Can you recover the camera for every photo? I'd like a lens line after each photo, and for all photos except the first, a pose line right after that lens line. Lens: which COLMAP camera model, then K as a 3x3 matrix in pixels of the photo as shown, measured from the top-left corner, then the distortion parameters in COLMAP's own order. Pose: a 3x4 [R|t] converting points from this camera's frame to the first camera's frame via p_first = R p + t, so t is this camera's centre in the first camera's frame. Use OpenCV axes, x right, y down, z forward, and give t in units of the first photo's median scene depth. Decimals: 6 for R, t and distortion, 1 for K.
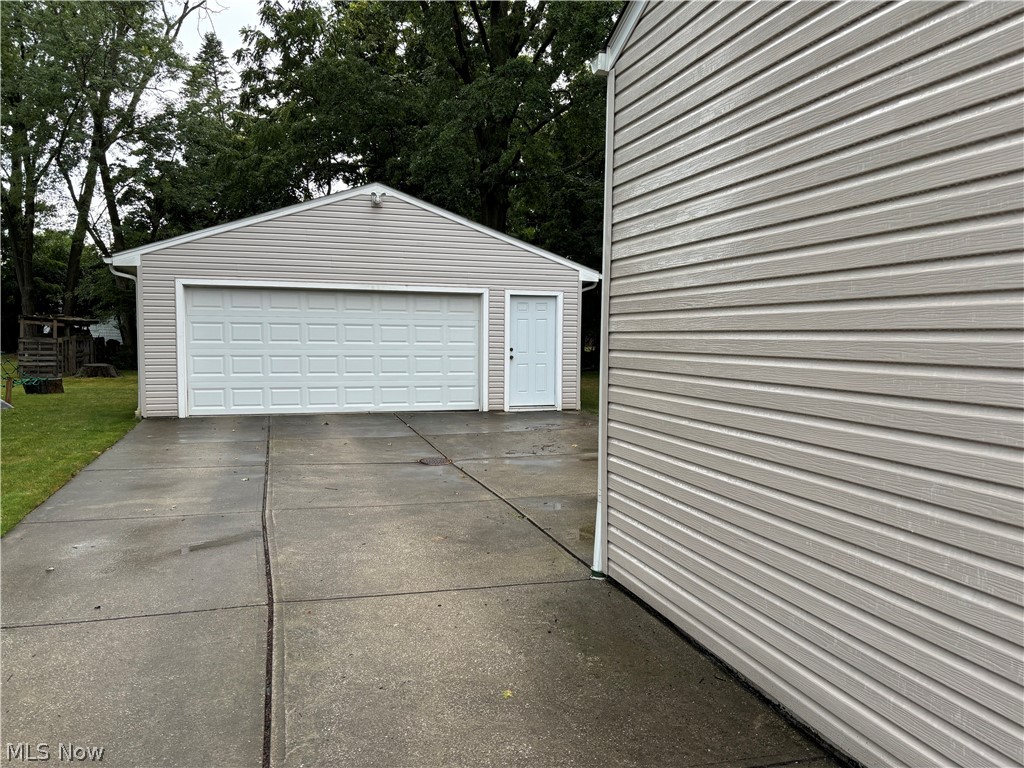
lens RADIAL K [[769.0, 0, 513.3], [0, 769.0, 384.5], [0, 0, 1]] dist [0.046370, -0.063213]
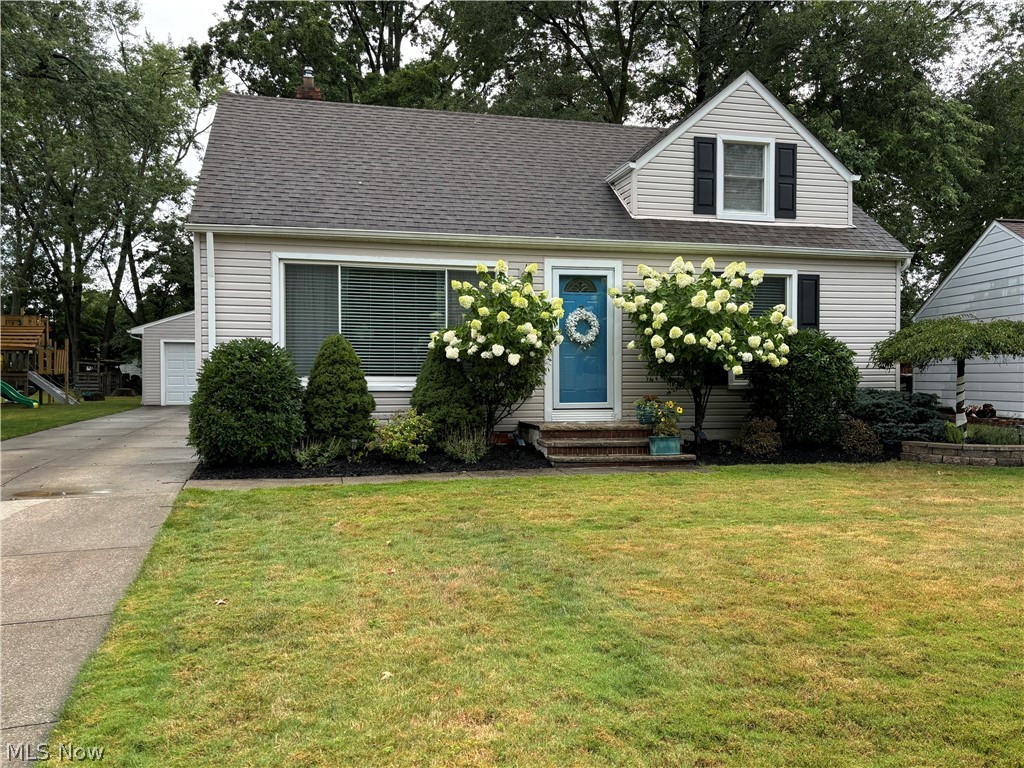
lens RADIAL K [[794.5, 0, 509.3], [0, 794.5, 389.7], [0, 0, 1]] dist [0.054834, -0.053711]
pose [[0.998898, -0.005852, -0.046575, 0.252638], [0.003538, 0.998763, -0.049607, 0.046287], [0.046807, 0.049387, 0.997682, -0.463695]]
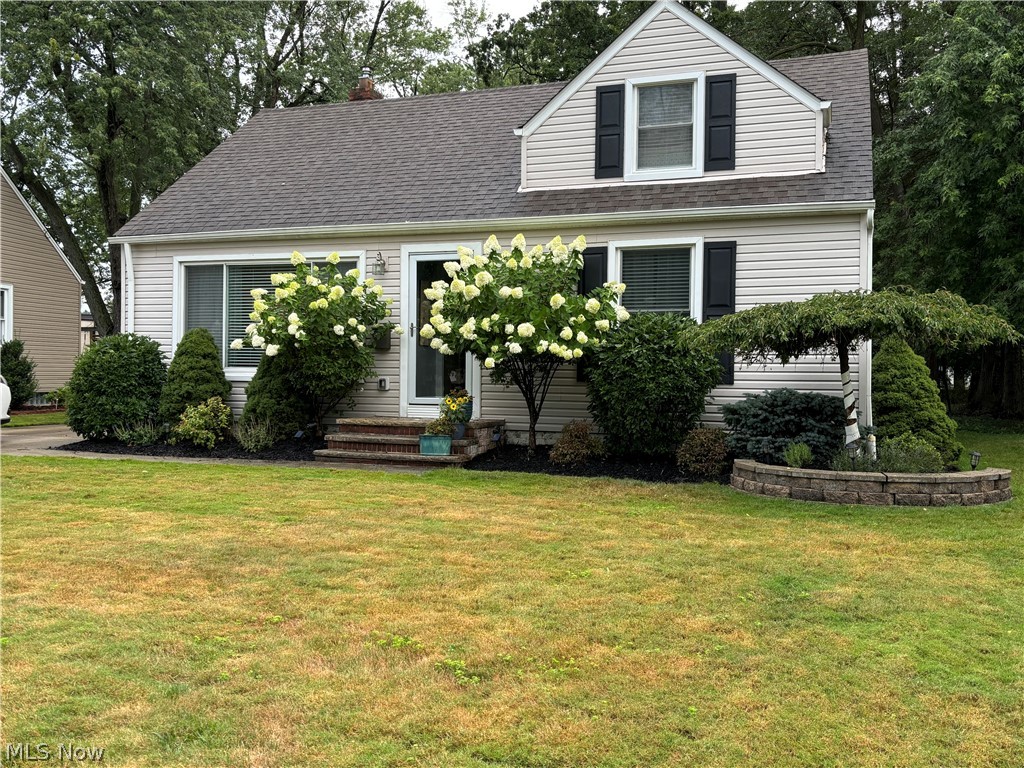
lens RADIAL K [[921.1, 0, 503.4], [0, 921.1, 382.1], [0, 0, 1]] dist [0.070431, -0.092583]
pose [[0.809916, 0.009637, -0.586467, 0.535880], [-0.045618, 0.997871, -0.046602, 0.044504], [0.584770, 0.064497, 0.808631, -0.395142]]
